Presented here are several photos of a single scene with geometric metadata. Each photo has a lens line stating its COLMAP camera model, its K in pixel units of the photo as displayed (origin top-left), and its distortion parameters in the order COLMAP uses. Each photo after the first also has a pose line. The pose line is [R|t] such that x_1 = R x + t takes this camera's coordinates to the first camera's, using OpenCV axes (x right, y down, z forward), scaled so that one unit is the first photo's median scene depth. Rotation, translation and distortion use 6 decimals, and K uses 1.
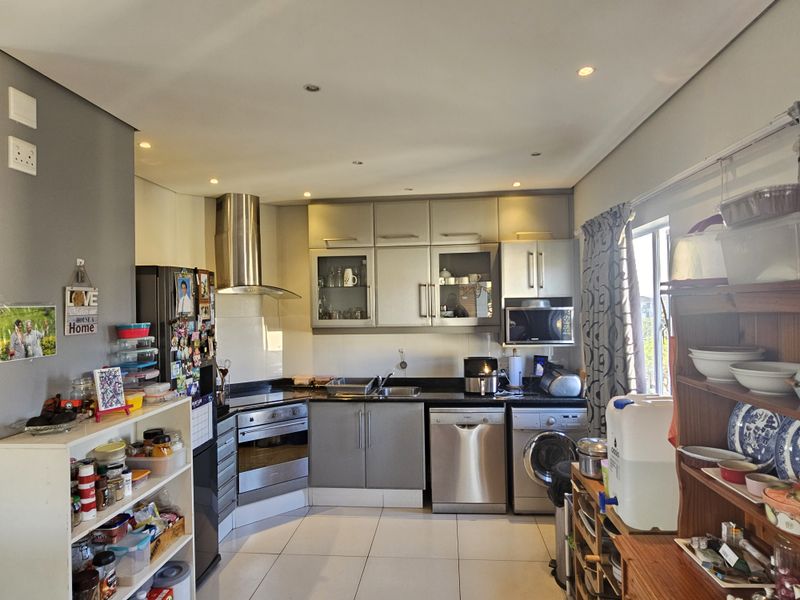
lens RADIAL K [[504.3, 0, 396.2], [0, 504.3, 303.6], [0, 0, 1]] dist [-0.000871, 0.002230]
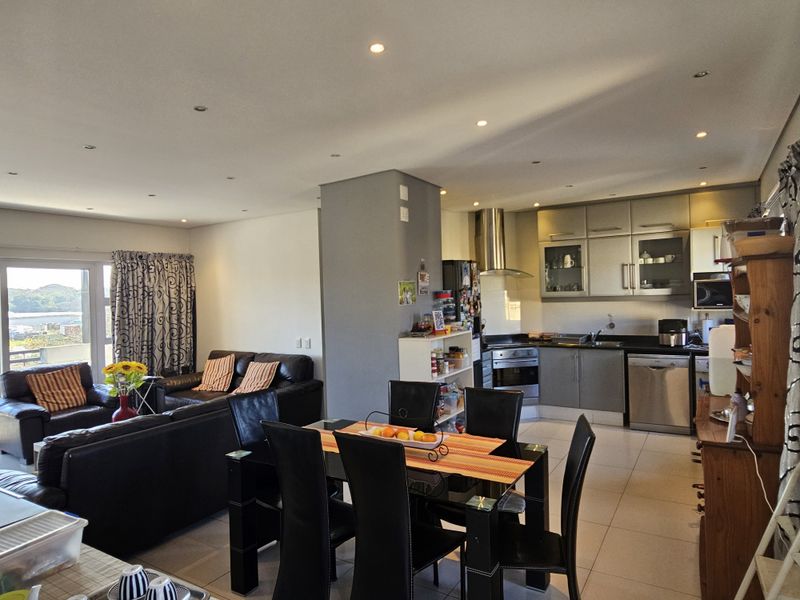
lens RADIAL K [[494.4, 0, 400.8], [0, 494.4, 301.0], [0, 0, 1]] dist [-0.006189, -0.000817]
pose [[0.898688, -0.002940, -0.438579, 0.097865], [0.015909, 0.999538, 0.025900, 0.016773], [0.438300, -0.030254, 0.898320, -0.468950]]
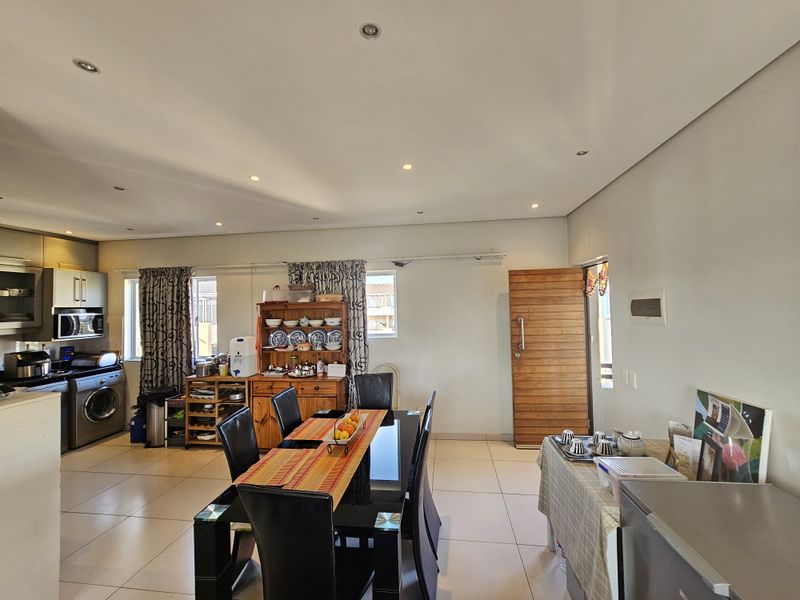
lens RADIAL K [[325.0, 0, 401.1], [0, 325.0, 297.7], [0, 0, 1]] dist [-0.004264, 0.000280]
pose [[0.043316, 0.046125, 0.997996, -0.682959], [0.018836, 0.998718, -0.046976, 0.024159], [-0.998884, 0.020833, 0.042391, -0.035267]]
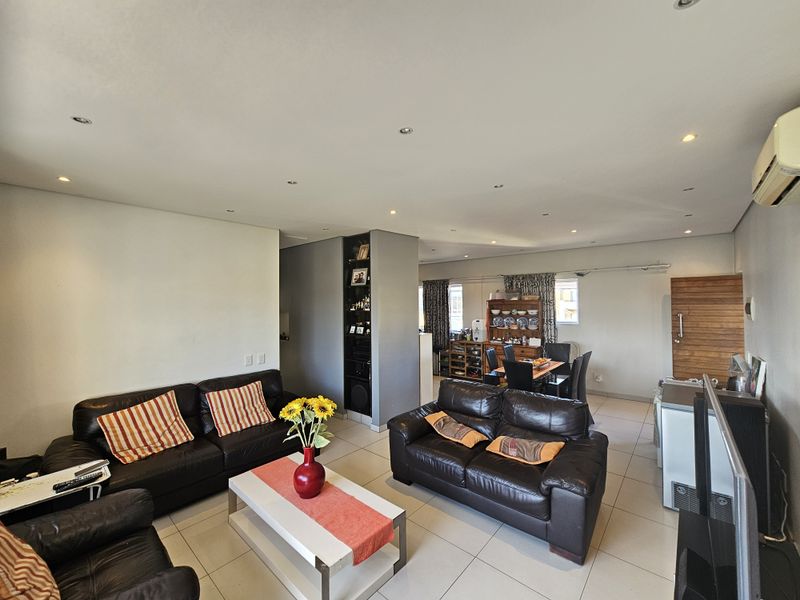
lens RADIAL K [[325.0, 0, 406.5], [0, 325.0, 297.7], [0, 0, 1]] dist [-0.004264, 0.000280]
pose [[0.583742, 0.024717, 0.811563, -1.302616], [-0.003356, 0.999601, -0.028030, 0.021806], [-0.811932, 0.013639, 0.583593, -0.198097]]
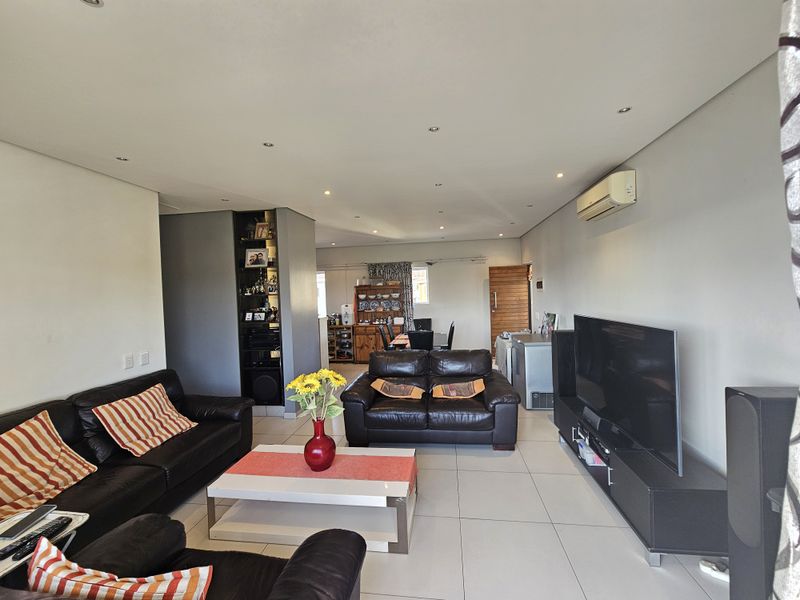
lens RADIAL K [[325.0, 0, 405.3], [0, 325.0, 299.1], [0, 0, 1]] dist [-0.004264, 0.000280]
pose [[0.039414, -0.007033, 0.999198, -1.478840], [0.032329, 0.999461, 0.005759, 0.055715], [-0.998700, 0.032076, 0.039620, 0.076880]]
